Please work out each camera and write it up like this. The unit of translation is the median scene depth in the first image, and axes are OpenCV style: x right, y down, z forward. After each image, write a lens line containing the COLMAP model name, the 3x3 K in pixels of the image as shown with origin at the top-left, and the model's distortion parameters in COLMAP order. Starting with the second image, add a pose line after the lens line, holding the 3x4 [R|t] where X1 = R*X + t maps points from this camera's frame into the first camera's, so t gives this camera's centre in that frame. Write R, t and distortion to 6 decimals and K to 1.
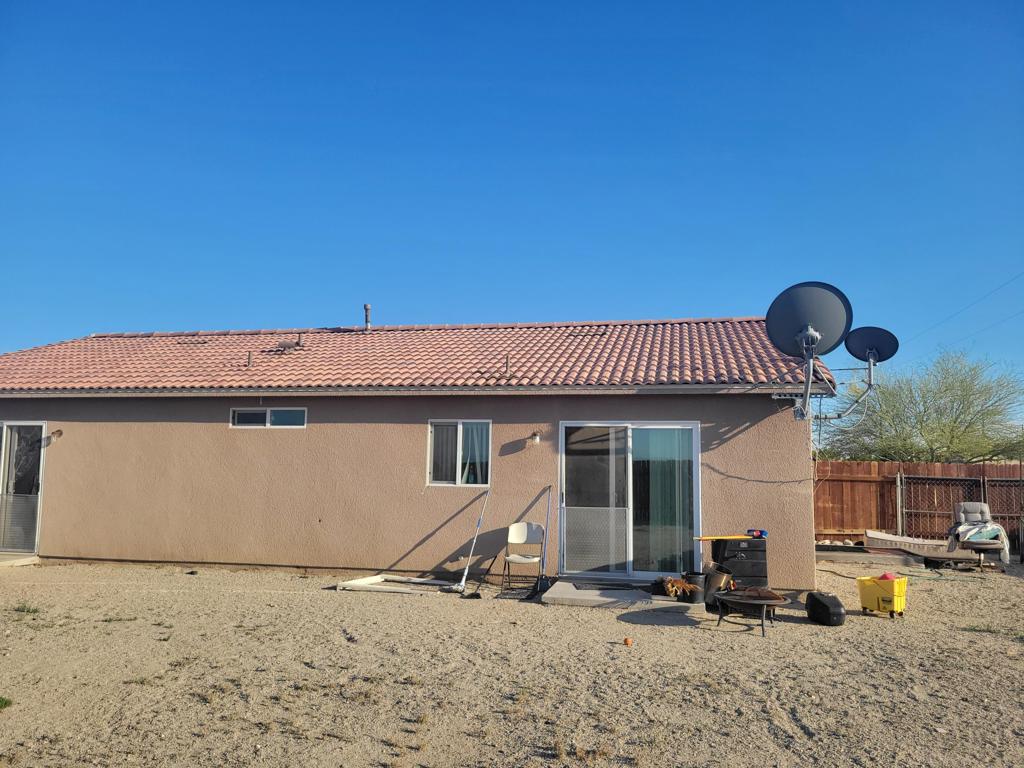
lens RADIAL K [[772.9, 0, 512.7], [0, 772.9, 382.6], [0, 0, 1]] dist [0.002019, 0.001534]
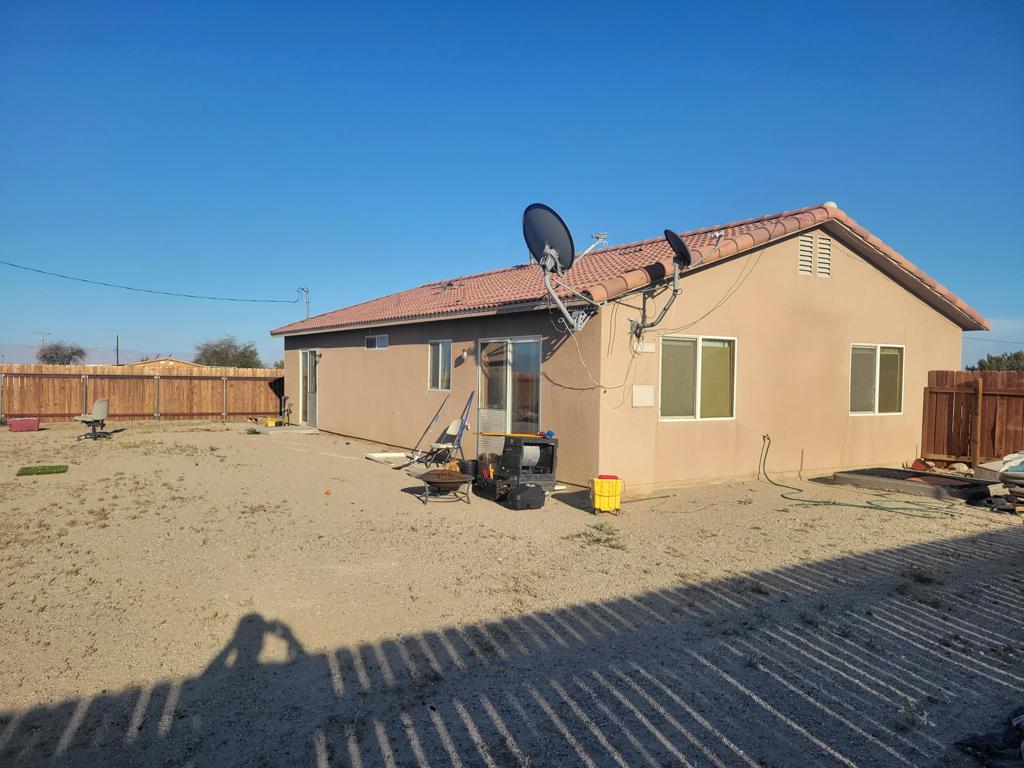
lens RADIAL K [[772.9, 0, 513.8], [0, 772.9, 386.4], [0, 0, 1]] dist [0.002019, 0.001534]
pose [[0.695914, 0.010192, -0.718053, 0.987154], [0.072985, 0.993718, 0.084840, 0.024628], [0.714407, -0.111448, 0.690798, 0.181919]]
